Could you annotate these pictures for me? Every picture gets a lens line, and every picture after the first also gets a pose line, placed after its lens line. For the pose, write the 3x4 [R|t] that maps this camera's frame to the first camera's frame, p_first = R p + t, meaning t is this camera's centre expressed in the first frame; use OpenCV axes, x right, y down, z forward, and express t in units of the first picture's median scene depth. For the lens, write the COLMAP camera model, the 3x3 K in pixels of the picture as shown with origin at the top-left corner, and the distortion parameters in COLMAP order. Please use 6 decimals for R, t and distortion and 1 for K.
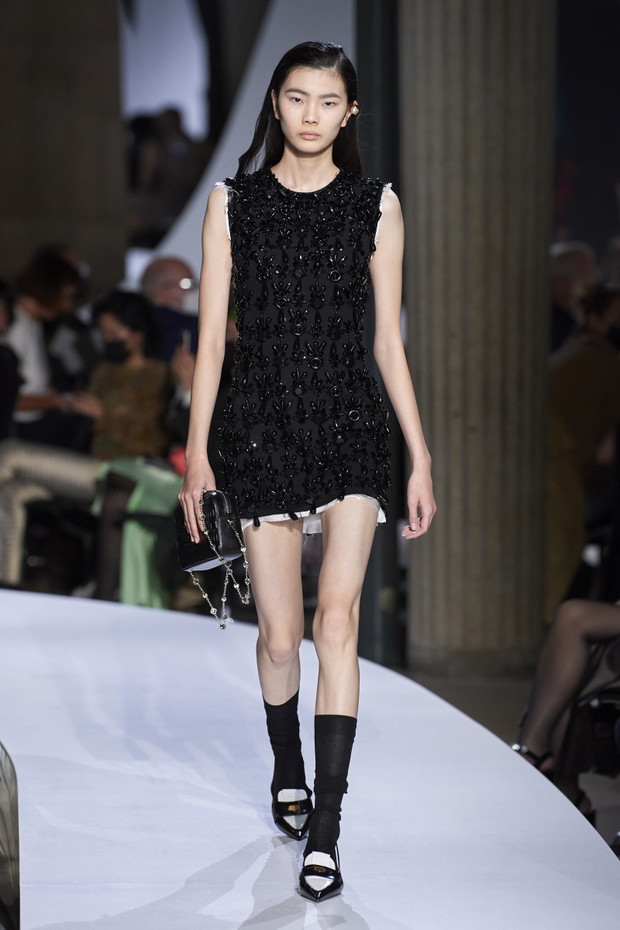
lens RADIAL K [[6147.6, 0, 311.4], [0, 6147.6, 402.5], [0, 0, 1]] dist [-0.930387, -0.083755]
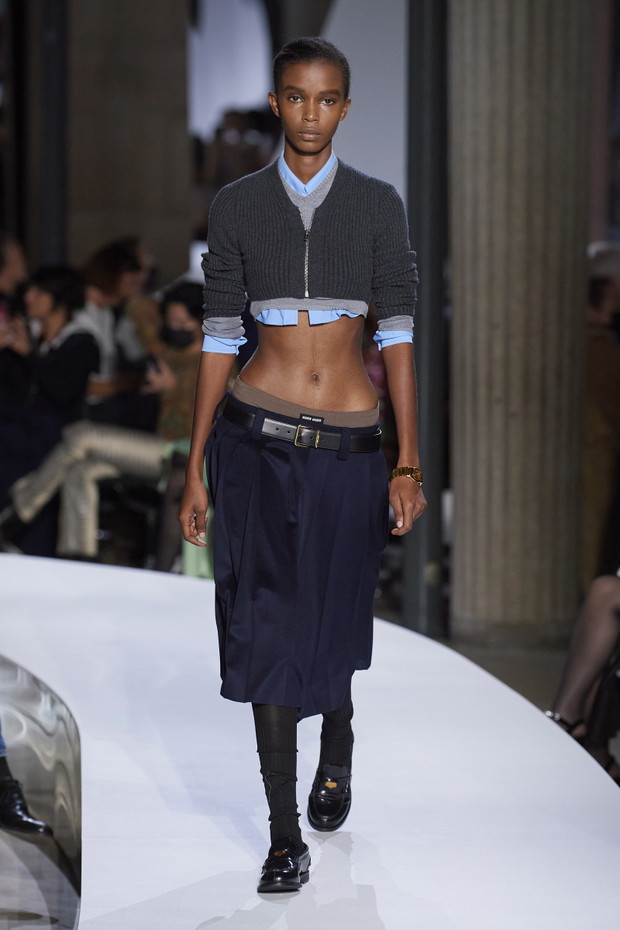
lens RADIAL K [[4843.6, 0, 308.6], [0, 4843.6, 465.0], [0, 0, 1]] dist [-0.423398, -26.588159]
pose [[0.999813, 0.011957, -0.015172, 0.003553], [-0.011856, 0.999907, 0.006723, 0.007817], [0.015251, -0.006542, 0.999862, 0.161691]]
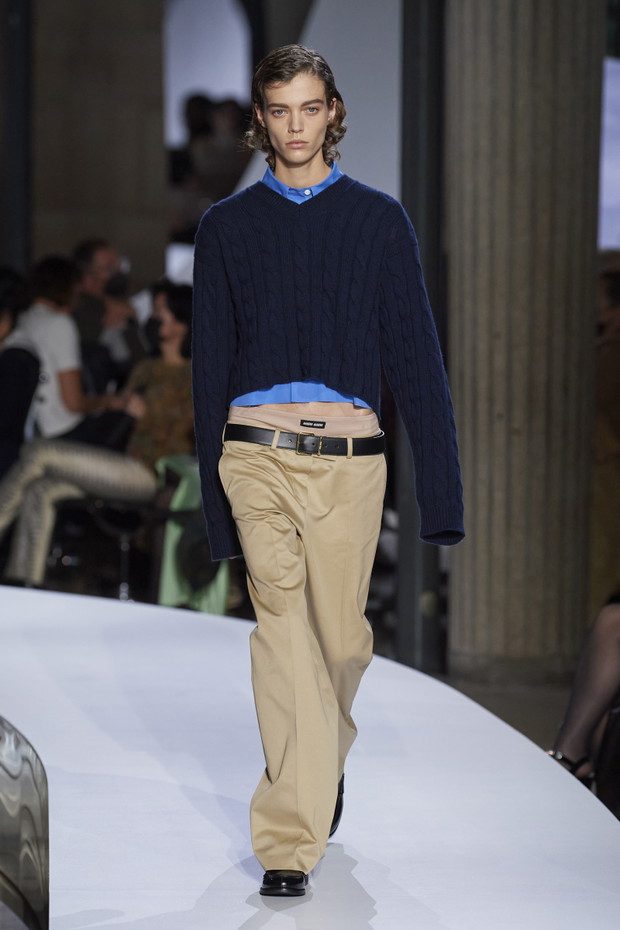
lens RADIAL K [[4587.4, 0, 356.4], [0, 4587.4, 484.2], [0, 0, 1]] dist [-0.585212, 0.958541]
pose [[0.999914, 0.012236, -0.004770, 0.004242], [-0.012226, 0.999923, 0.002117, 0.011533], [0.004796, -0.002058, 0.999986, 0.267885]]
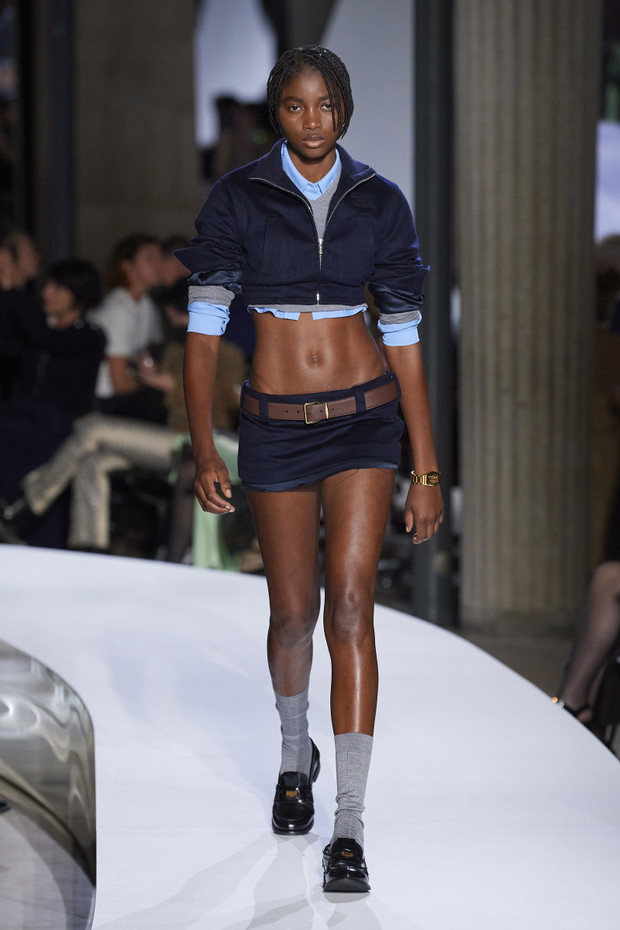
lens RADIAL K [[4672.1, 0, 408.2], [0, 4672.1, 448.5], [0, 0, 1]] dist [-0.760702, 3.369330]
pose [[0.999983, 0.004734, 0.003418, 0.003712], [-0.004748, 0.999980, 0.004096, 0.008774], [-0.003399, -0.004112, 0.999986, 0.187829]]
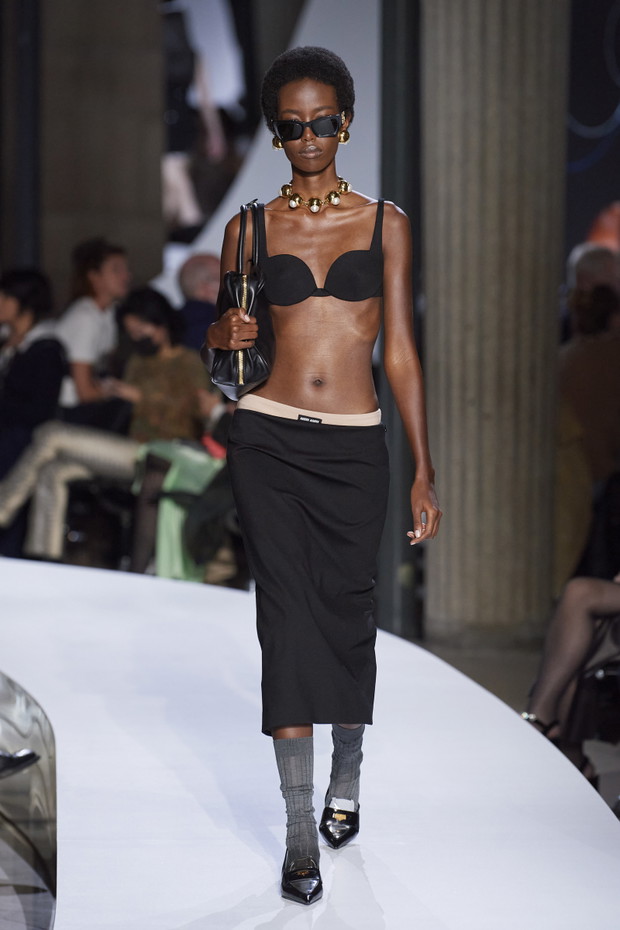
lens RADIAL K [[4853.4, 0, 325.6], [0, 4853.4, 465.7], [0, 0, 1]] dist [-0.675540, -9.494714]
pose [[0.999932, 0.009889, -0.006178, 0.003514], [-0.009849, 0.999930, 0.006522, 0.007736], [0.006242, -0.006461, 0.999960, 0.159624]]
